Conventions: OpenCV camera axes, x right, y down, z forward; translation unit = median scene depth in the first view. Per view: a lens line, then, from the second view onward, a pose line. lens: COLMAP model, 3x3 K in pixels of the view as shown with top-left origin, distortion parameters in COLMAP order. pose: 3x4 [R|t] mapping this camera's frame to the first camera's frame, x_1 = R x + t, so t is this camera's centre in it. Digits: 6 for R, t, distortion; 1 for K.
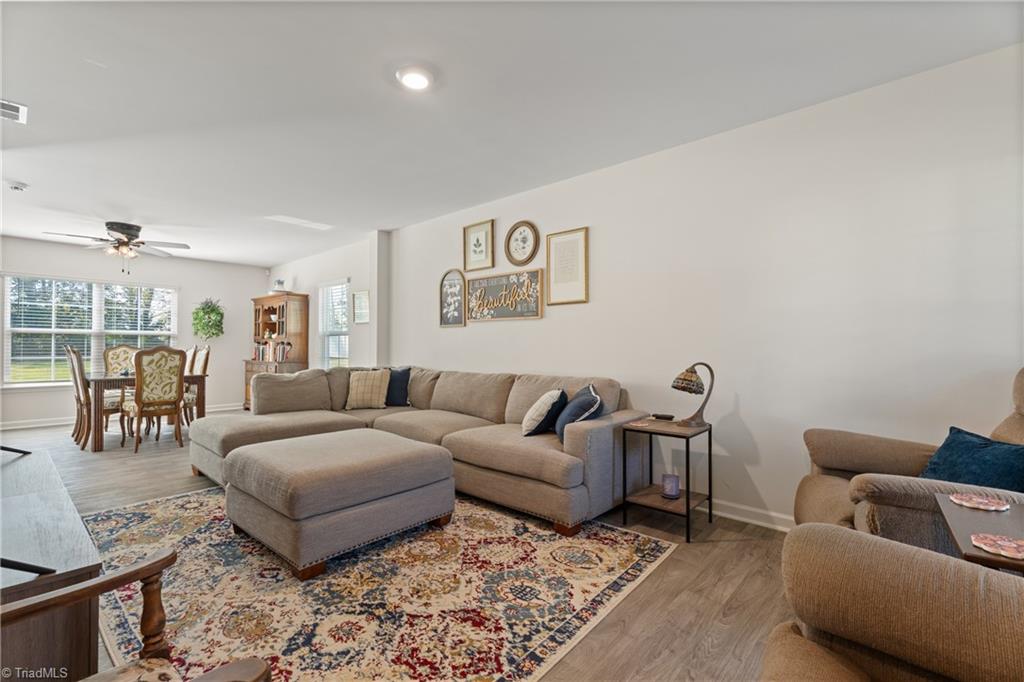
lens RADIAL K [[456.6, 0, 507.9], [0, 456.6, 339.7], [0, 0, 1]] dist [0.004562, 0.000119]
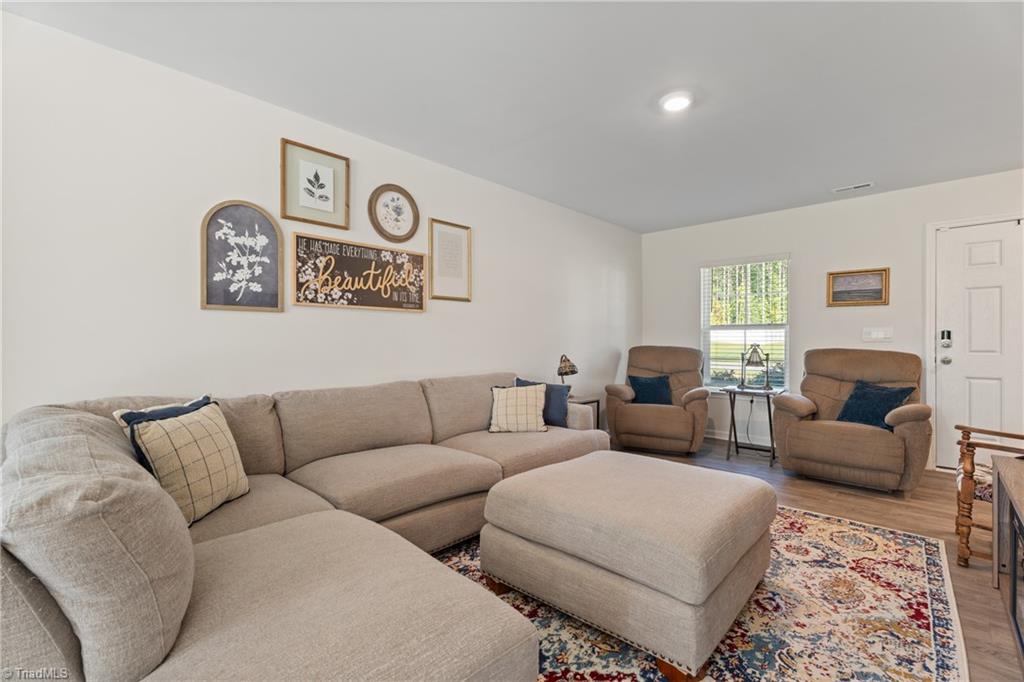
lens RADIAL K [[456.6, 0, 508.7], [0, 456.6, 340.5], [0, 0, 1]] dist [0.004562, 0.000119]
pose [[0.015868, -0.006462, 0.999853, -0.823608], [-0.016849, 0.999835, 0.006729, -0.002755], [-0.999732, -0.016953, 0.015756, 0.870191]]
